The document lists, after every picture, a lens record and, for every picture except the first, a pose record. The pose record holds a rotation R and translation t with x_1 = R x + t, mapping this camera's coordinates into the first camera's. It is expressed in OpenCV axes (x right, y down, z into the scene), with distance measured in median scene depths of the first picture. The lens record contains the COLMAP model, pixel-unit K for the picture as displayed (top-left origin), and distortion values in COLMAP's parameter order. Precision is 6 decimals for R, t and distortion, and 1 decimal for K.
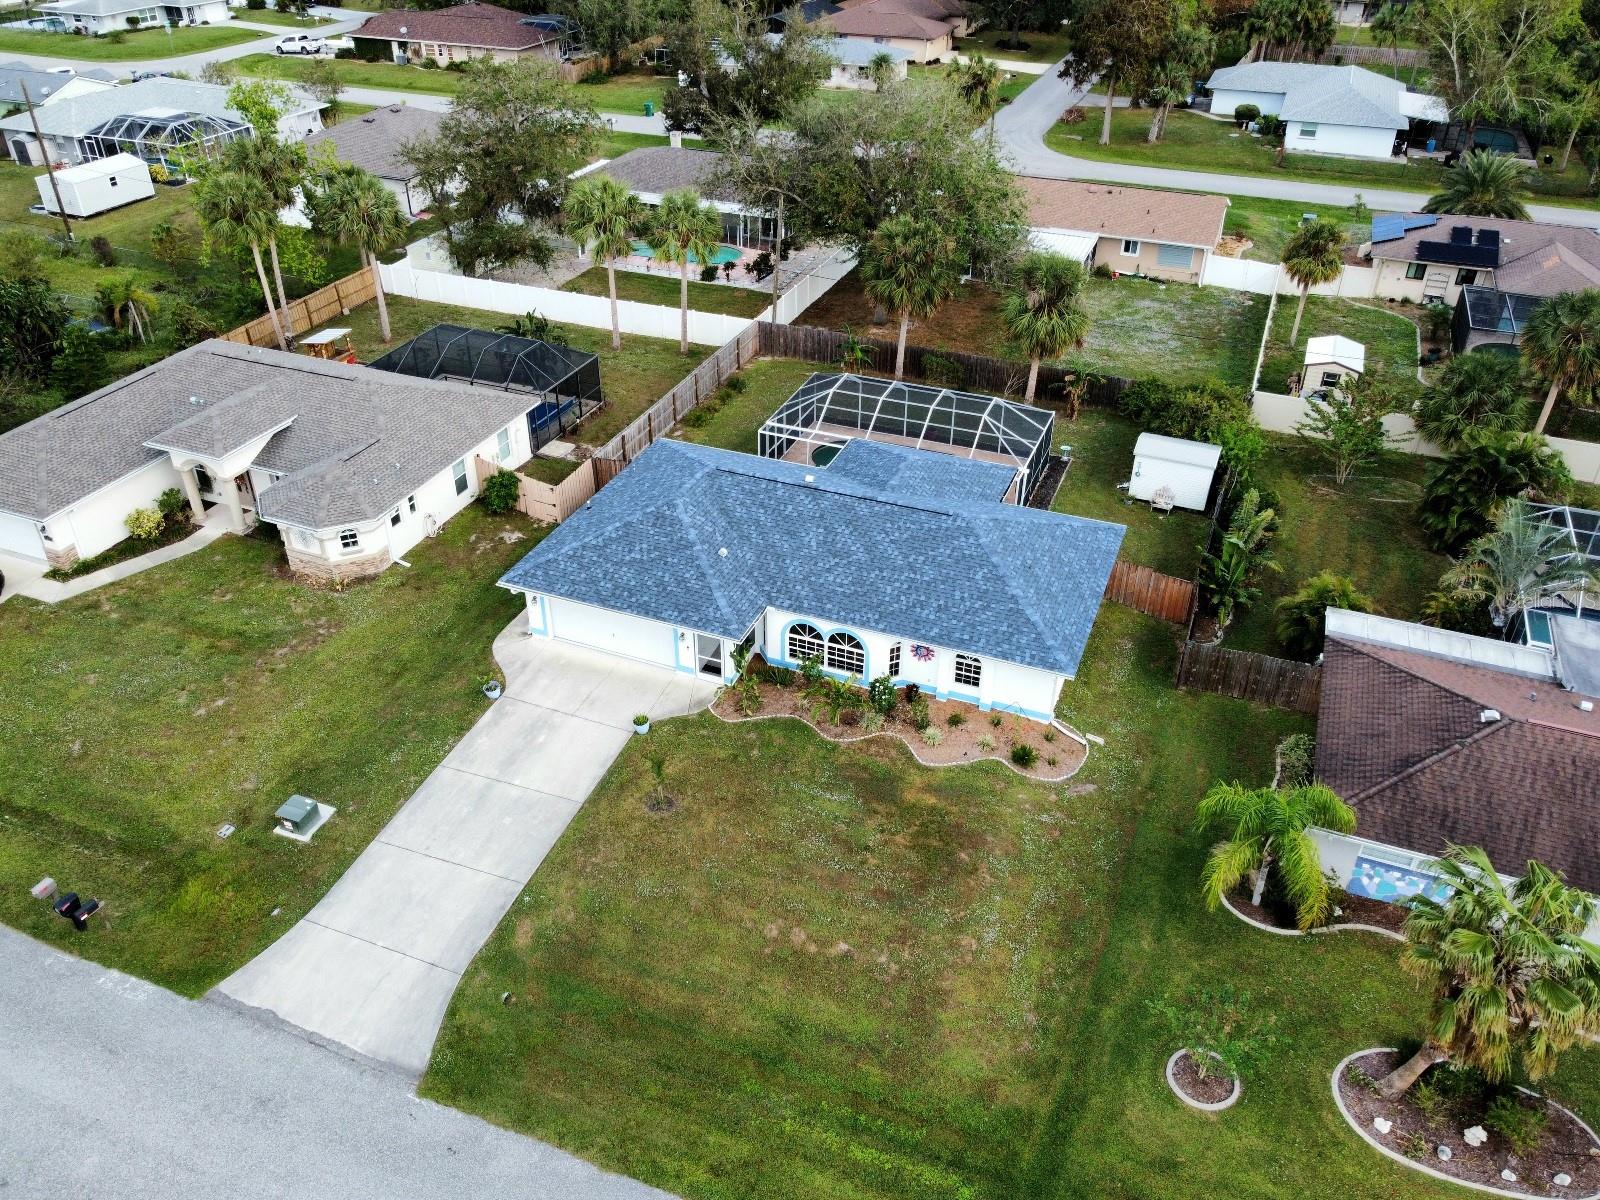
lens RADIAL K [[1223.5, 0, 792.5], [0, 1223.5, 595.9], [0, 0, 1]] dist [-0.002550, -0.001649]
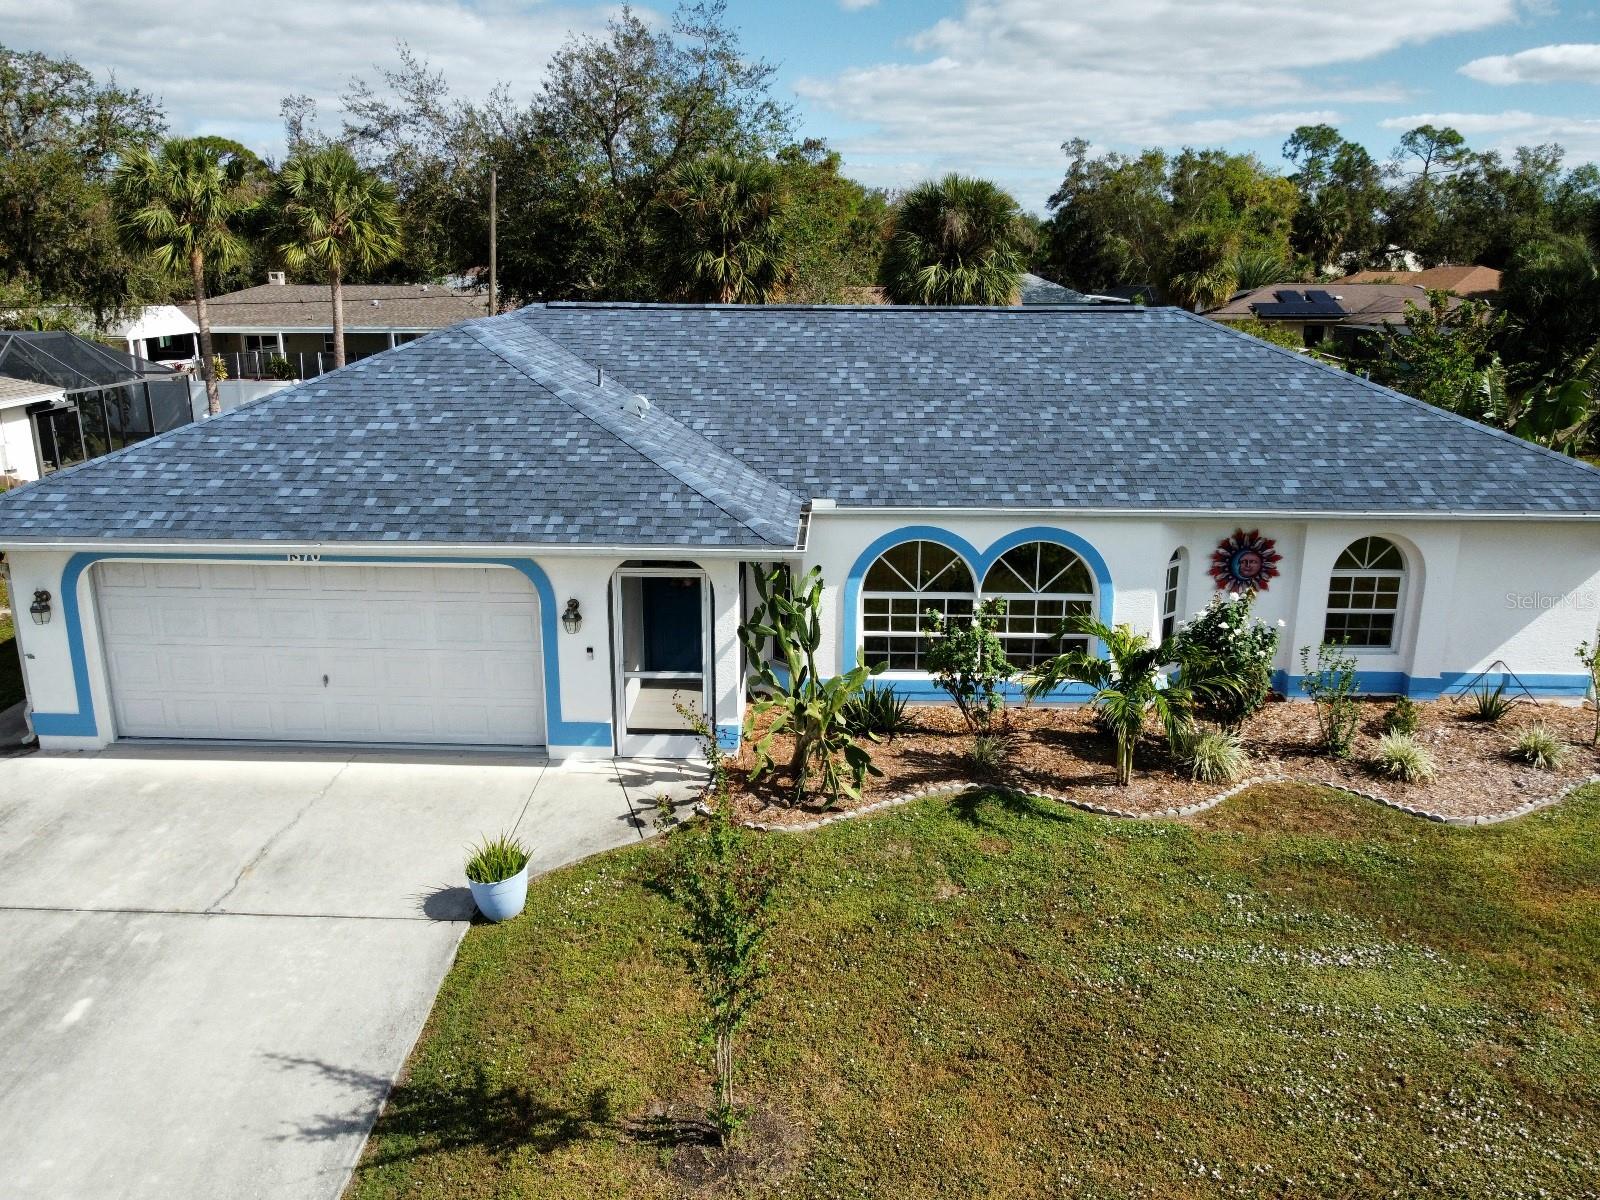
lens RADIAL K [[1223.5, 0, 796.7], [0, 1223.5, 595.2], [0, 0, 1]] dist [-0.002550, -0.001649]
pose [[0.938520, -0.090260, 0.333216, -0.140274], [0.188656, 0.942439, -0.276074, 0.126917], [-0.289117, 0.321964, 0.901526, 0.693075]]
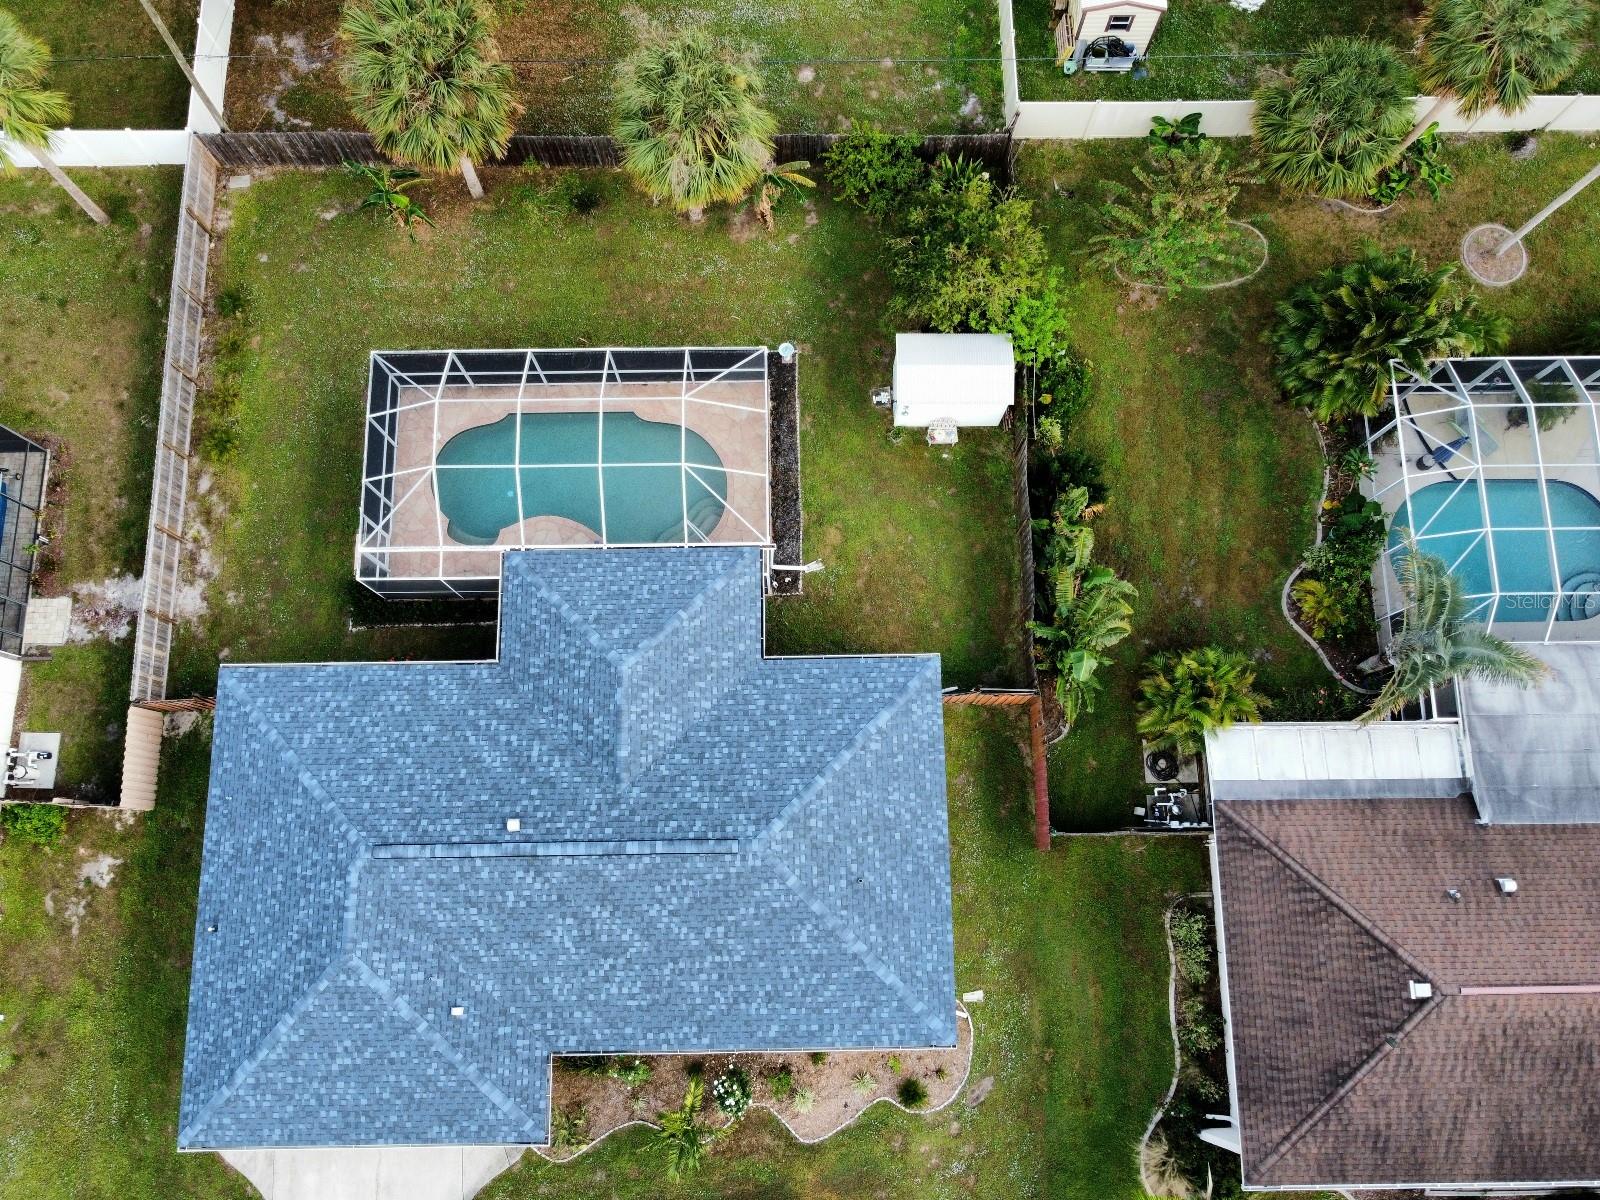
lens RADIAL K [[1223.5, 0, 795.8], [0, 1223.5, 598.6], [0, 0, 1]] dist [-0.002550, -0.001649]
pose [[0.920542, -0.381668, 0.083252, 0.161906], [0.216814, 0.676460, 0.703842, -0.674848], [-0.324951, -0.629866, 0.705461, 0.590777]]
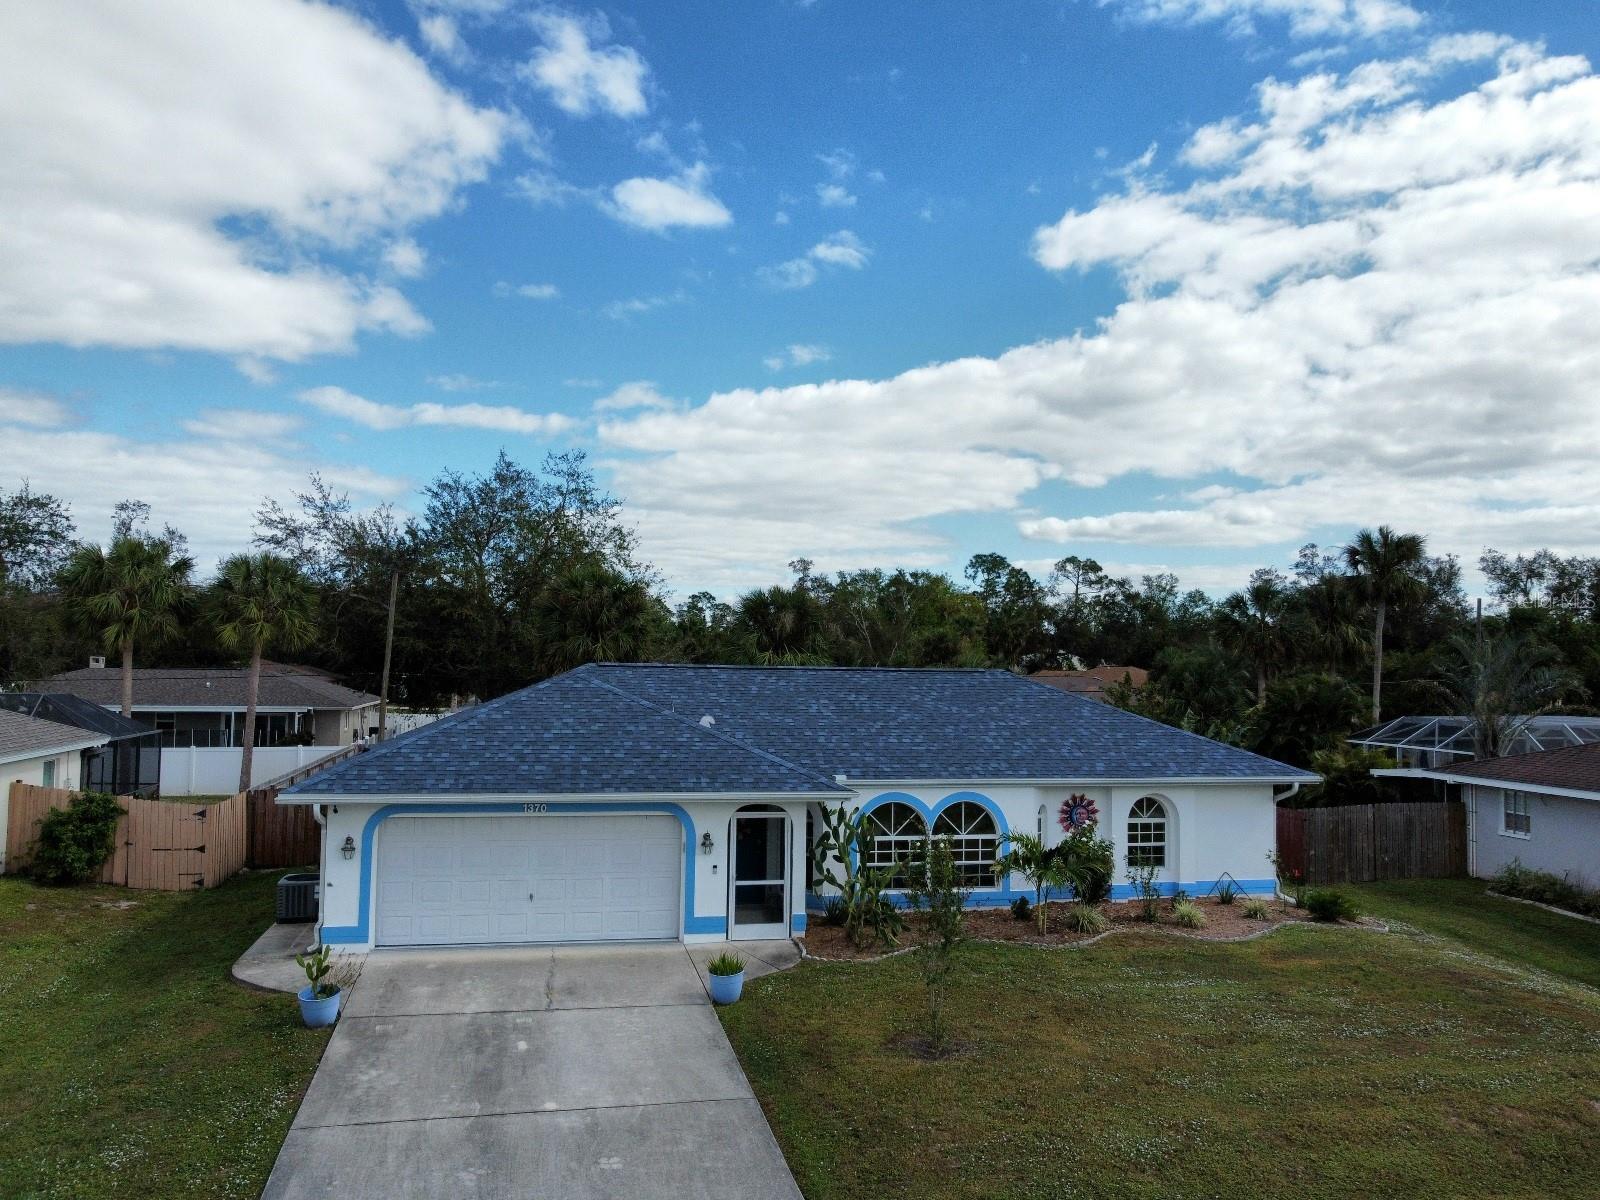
lens RADIAL K [[1223.5, 0, 796.0], [0, 1223.5, 592.1], [0, 0, 1]] dist [-0.002550, -0.001649]
pose [[0.830646, 0.042572, 0.555171, -0.342937], [0.296008, 0.810739, -0.505056, 0.214799], [-0.471600, 0.583858, 0.660836, 0.586412]]
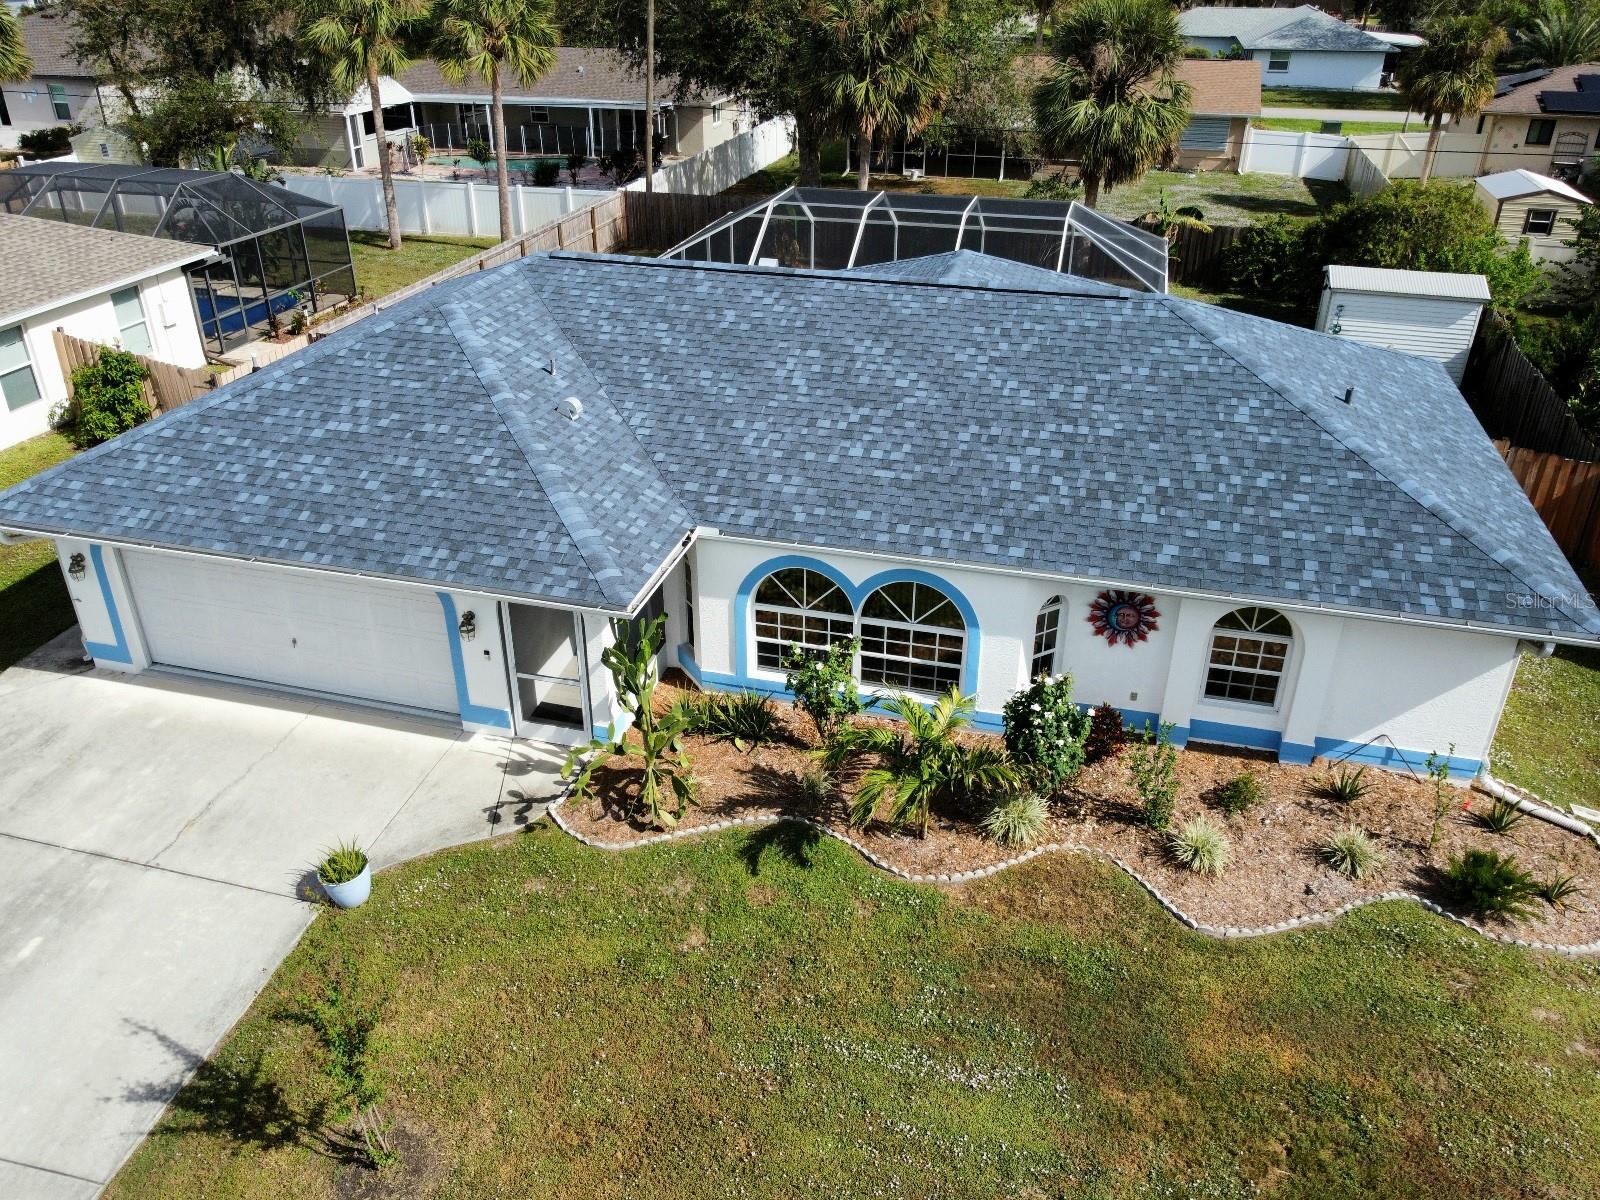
lens RADIAL K [[1223.5, 0, 796.4], [0, 1223.5, 594.4], [0, 0, 1]] dist [-0.002550, -0.001649]
pose [[0.992499, -0.057493, 0.107893, -0.031766], [0.066536, 0.994394, -0.082176, 0.061051], [-0.102563, 0.088738, 0.990760, 0.624492]]
